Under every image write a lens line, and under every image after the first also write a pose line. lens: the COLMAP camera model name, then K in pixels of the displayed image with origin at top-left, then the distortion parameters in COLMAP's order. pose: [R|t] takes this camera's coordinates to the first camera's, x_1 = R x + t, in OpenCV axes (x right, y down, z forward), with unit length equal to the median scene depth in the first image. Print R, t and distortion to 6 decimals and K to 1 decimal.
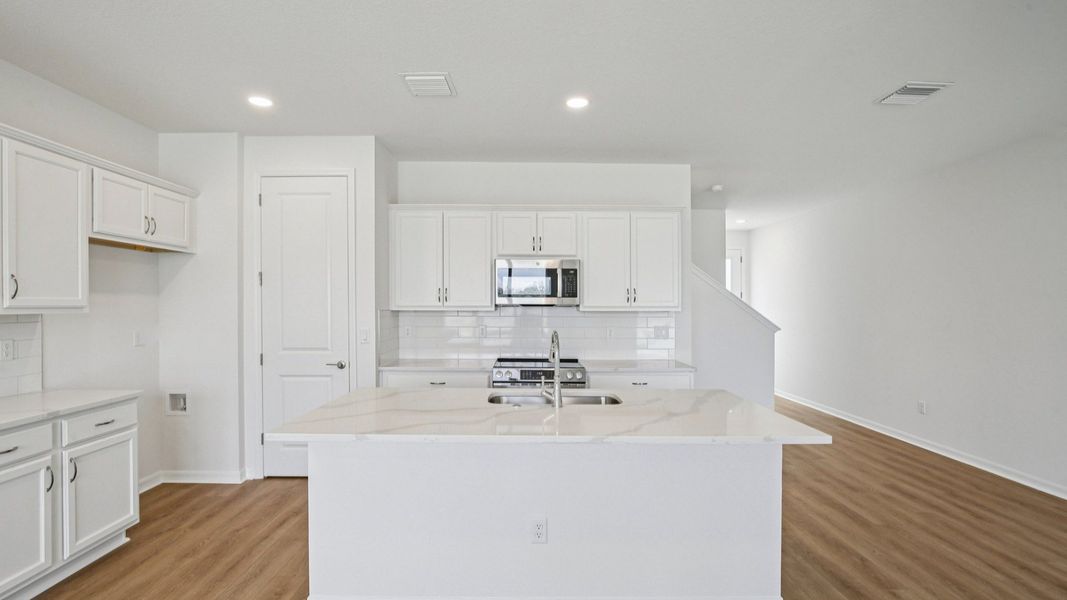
lens RADIAL K [[490.7, 0, 533.5], [0, 490.7, 300.0], [0, 0, 1]] dist [-0.026289, 0.000129]
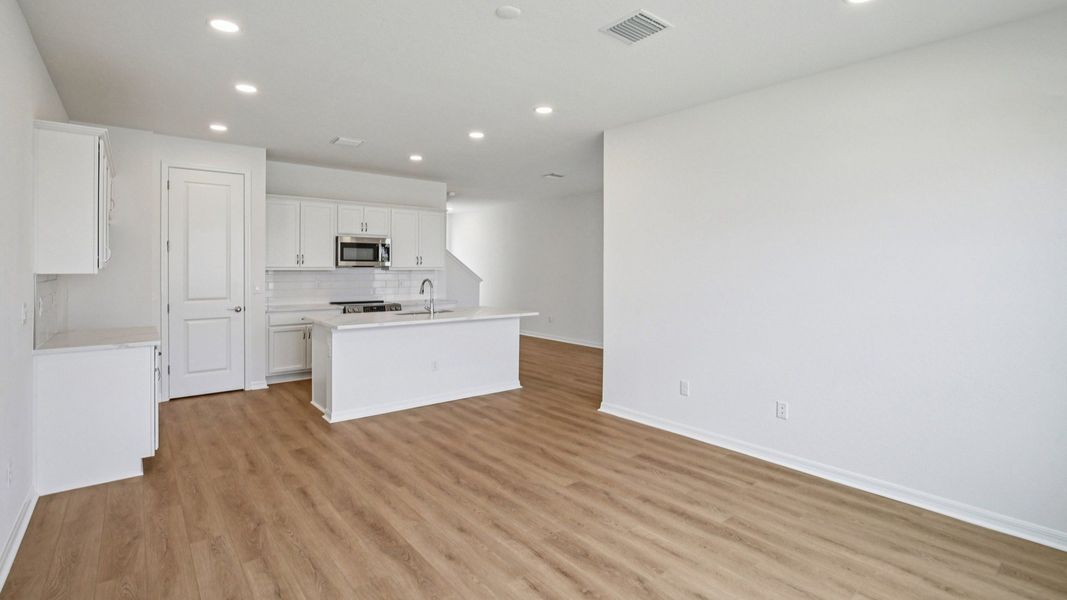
lens RADIAL K [[490.7, 0, 533.5], [0, 490.7, 300.0], [0, 0, 1]] dist [-0.026289, 0.000129]
pose [[0.775653, -0.042884, 0.629701, -0.578150], [-0.008251, 0.996915, 0.078055, -0.009390], [-0.631105, -0.065739, 0.772907, -0.576369]]
